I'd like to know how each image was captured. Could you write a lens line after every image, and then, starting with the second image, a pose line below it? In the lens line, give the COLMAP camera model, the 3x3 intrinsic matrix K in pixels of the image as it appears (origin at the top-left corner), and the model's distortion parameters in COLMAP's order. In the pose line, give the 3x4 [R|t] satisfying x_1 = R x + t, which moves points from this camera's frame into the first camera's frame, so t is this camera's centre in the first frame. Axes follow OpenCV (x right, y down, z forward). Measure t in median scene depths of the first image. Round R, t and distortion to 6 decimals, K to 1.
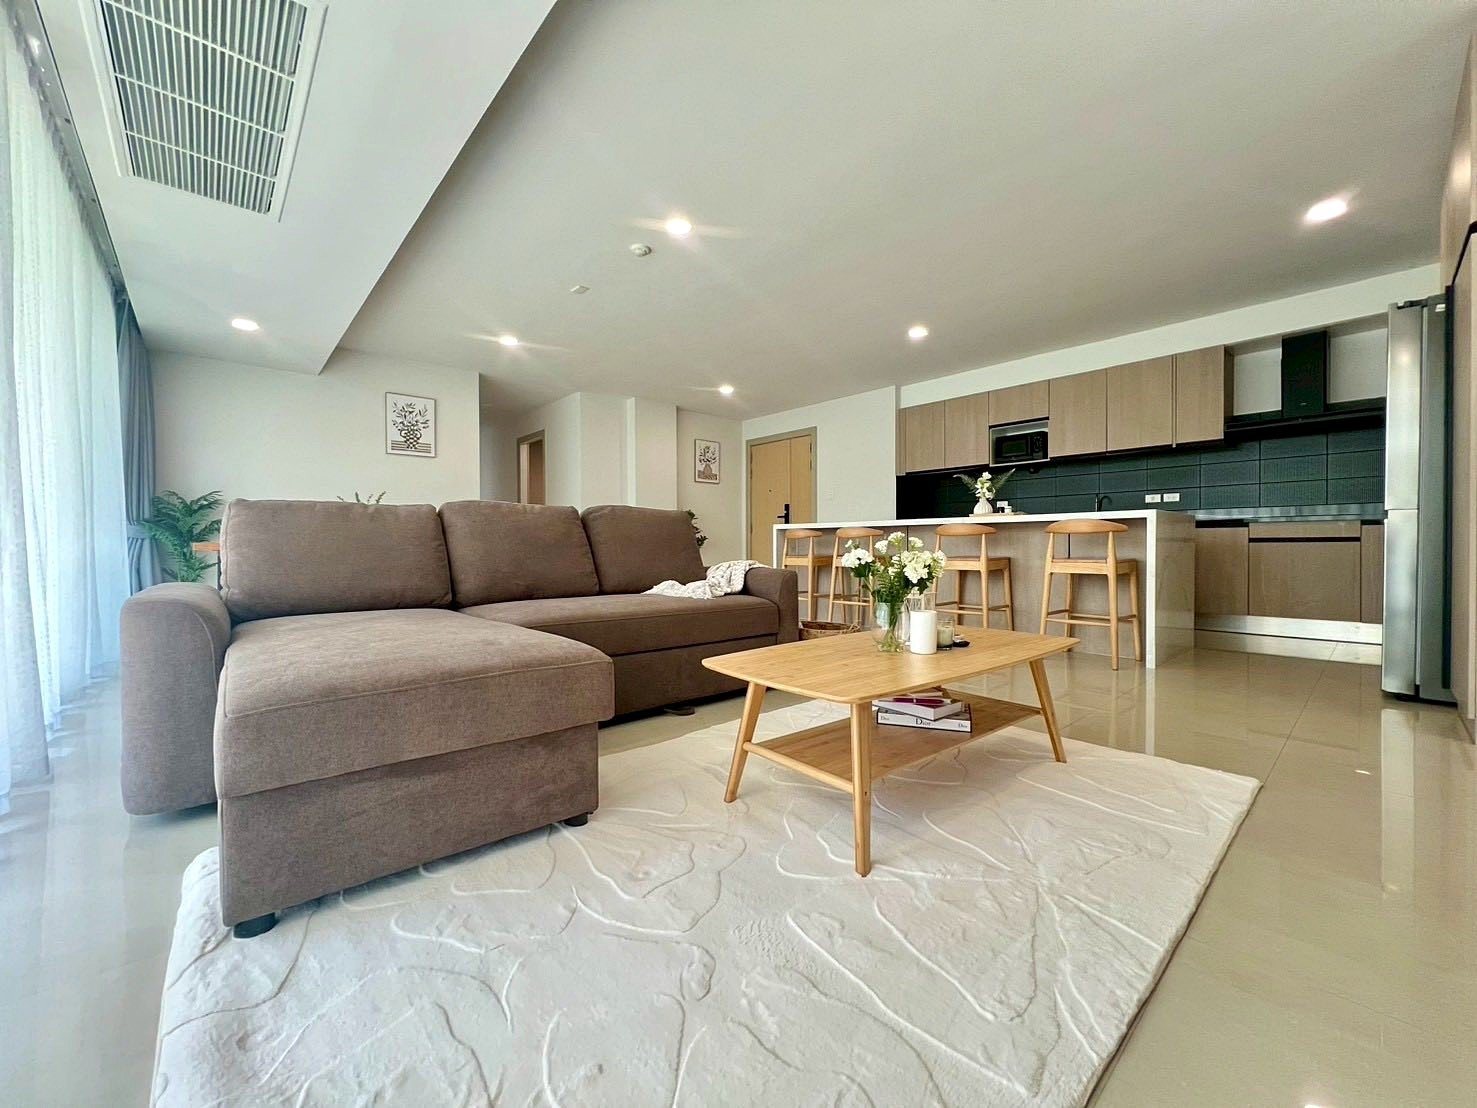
lens RADIAL K [[595.3, 0, 737.5], [0, 595.3, 555.2], [0, 0, 1]] dist [0.003131, 0.000374]
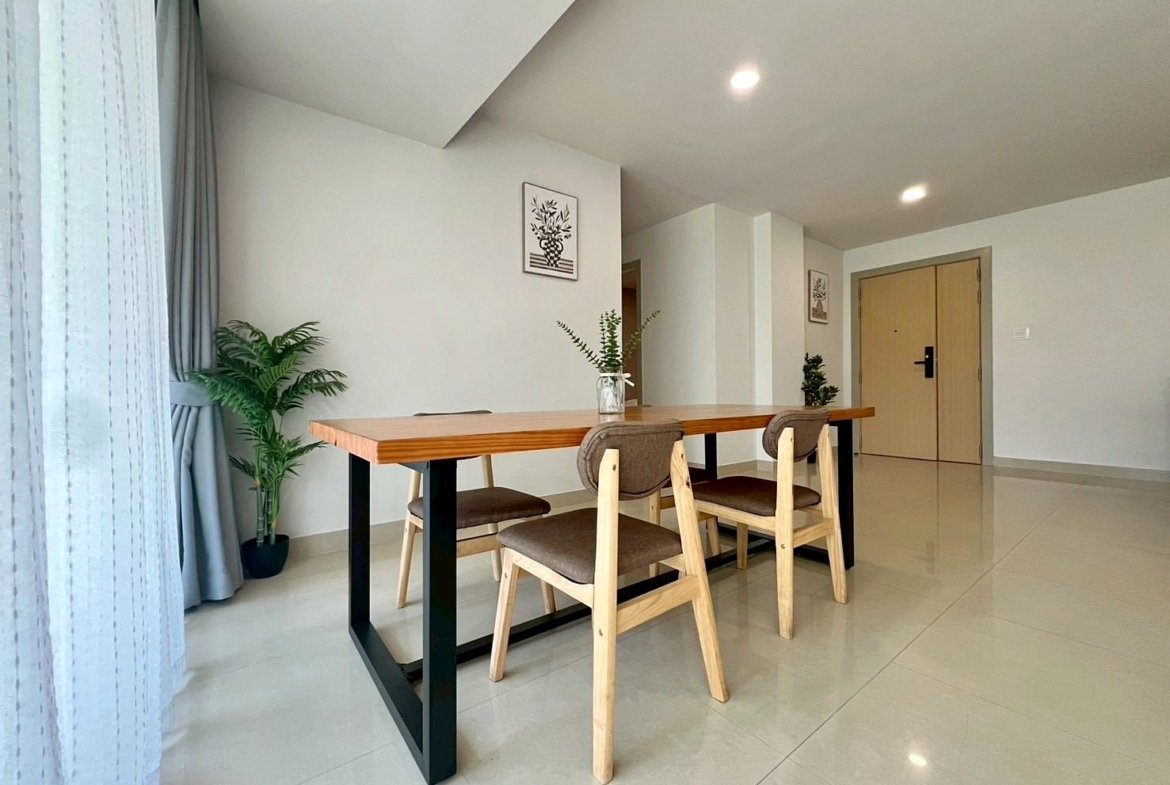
lens RADIAL K [[466.3, 0, 584.5], [0, 466.3, 392.5], [0, 0, 1]] dist [-0.004318, -0.000131]
pose [[0.996908, 0.002517, -0.078536, -0.472136], [-0.002668, 0.999995, -0.001820, -0.030891], [0.078531, 0.002024, 0.996910, 0.466920]]
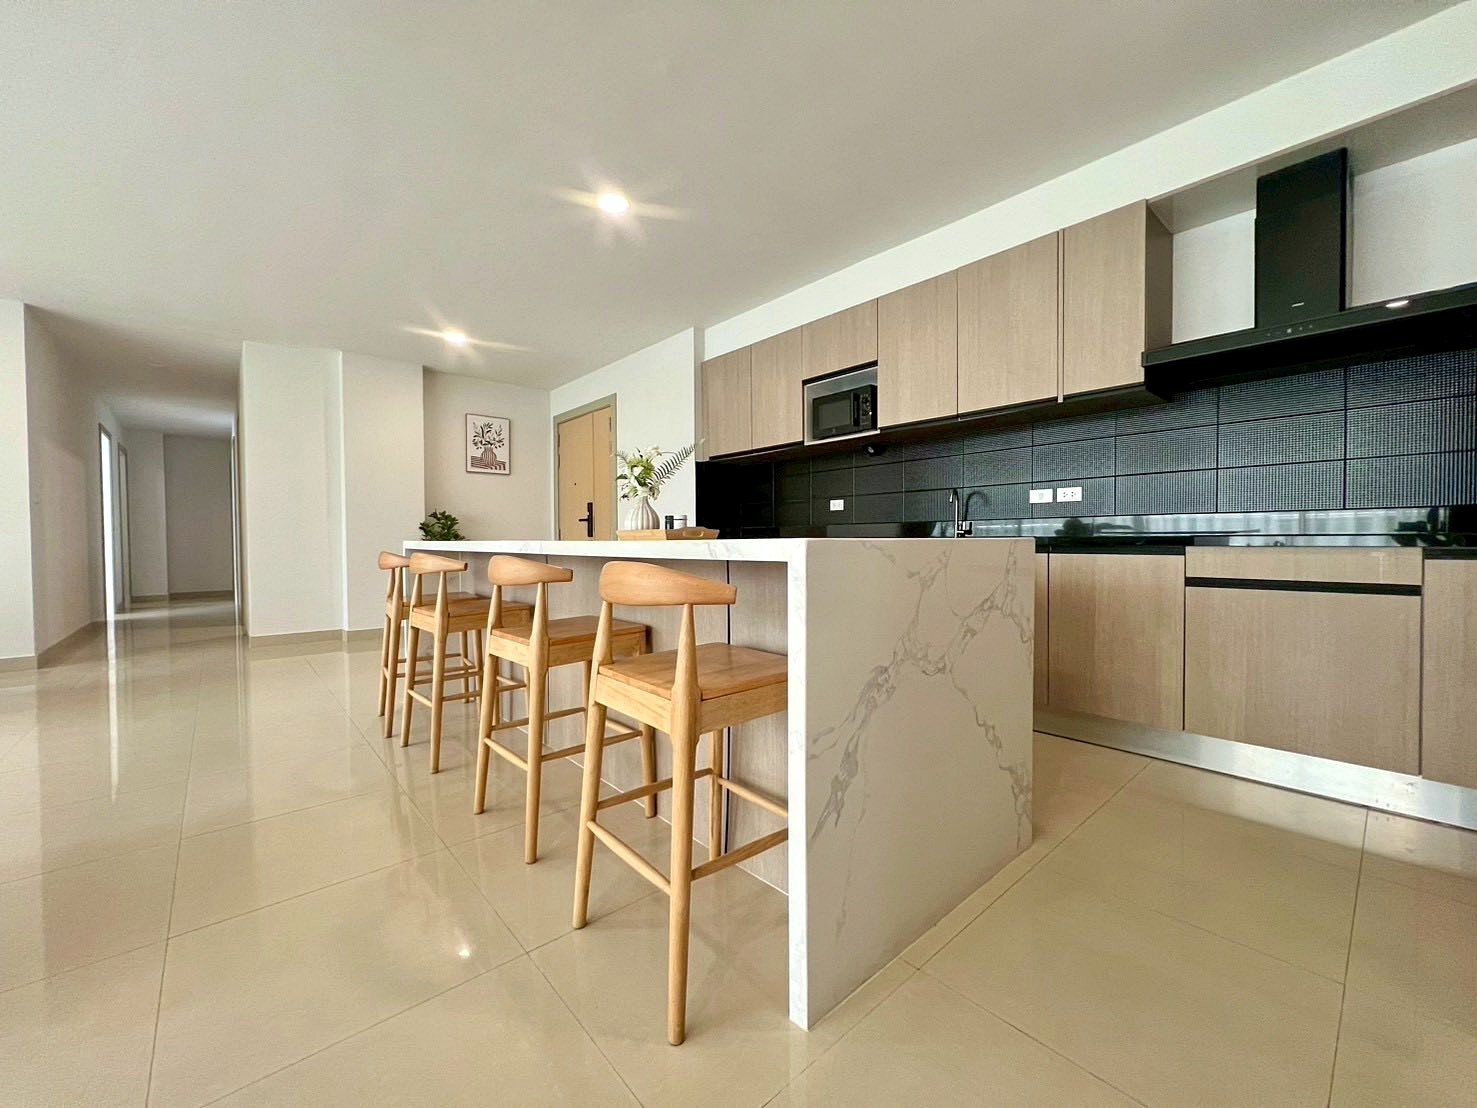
lens RADIAL K [[595.3, 0, 742.1], [0, 595.3, 549.5], [0, 0, 1]] dist [0.003131, 0.000374]
pose [[0.999906, -0.001051, -0.013647, 0.391343], [0.001069, 0.999999, 0.001312, -0.042117], [0.013646, -0.001326, 0.999906, 0.395505]]
